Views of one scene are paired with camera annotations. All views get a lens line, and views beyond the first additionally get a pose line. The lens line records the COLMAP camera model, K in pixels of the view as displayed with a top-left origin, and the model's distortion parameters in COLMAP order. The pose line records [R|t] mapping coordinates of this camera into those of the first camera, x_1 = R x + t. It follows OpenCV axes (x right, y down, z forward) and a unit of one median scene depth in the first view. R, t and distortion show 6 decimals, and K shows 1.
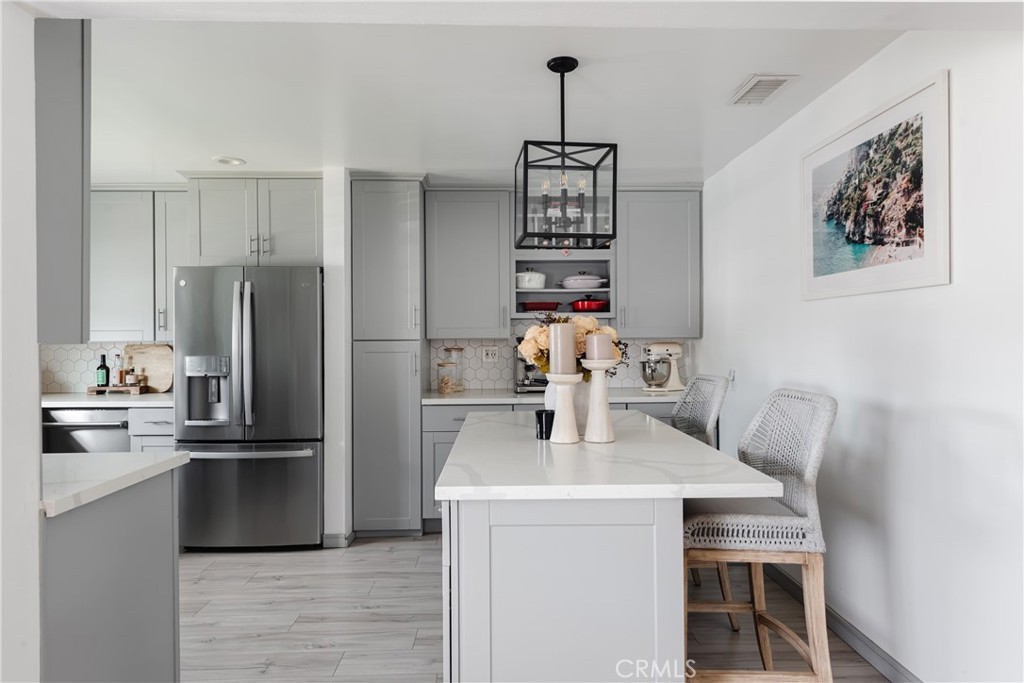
lens RADIAL K [[630.4, 0, 512.0], [0, 630.4, 341.5], [0, 0, 1]] dist [-0.003412, -0.002886]
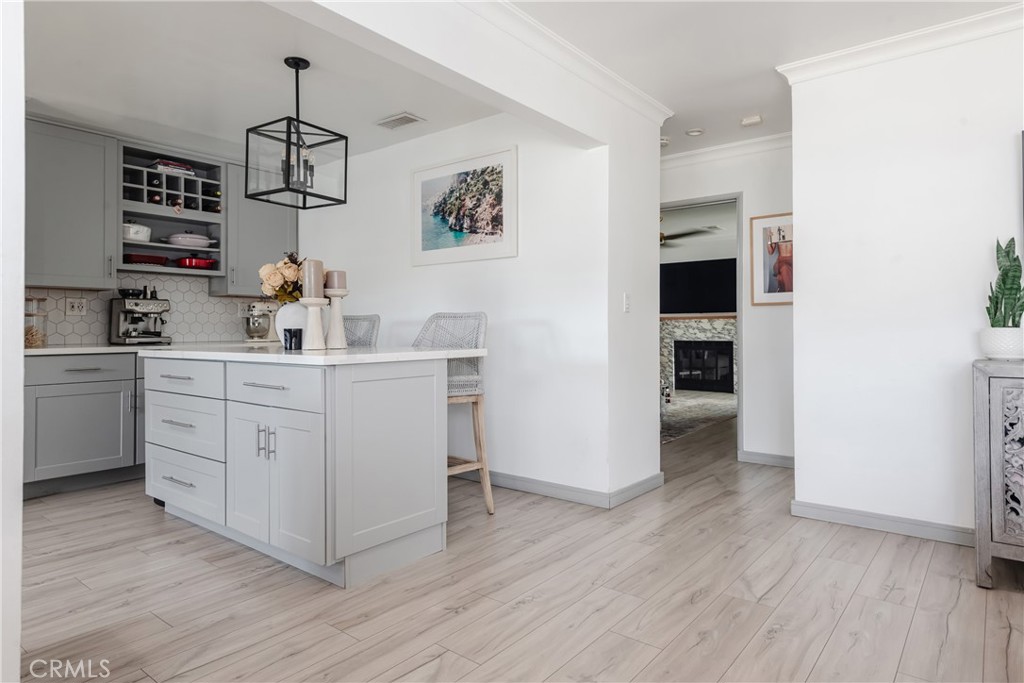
lens RADIAL K [[611.7, 0, 512.0], [0, 611.7, 341.5], [0, 0, 1]] dist [0.001124, -0.001169]
pose [[0.636625, -0.004281, 0.771162, -0.619616], [0.000373, 0.999986, 0.005243, 0.129360], [-0.771174, -0.003050, 0.636617, -0.149000]]
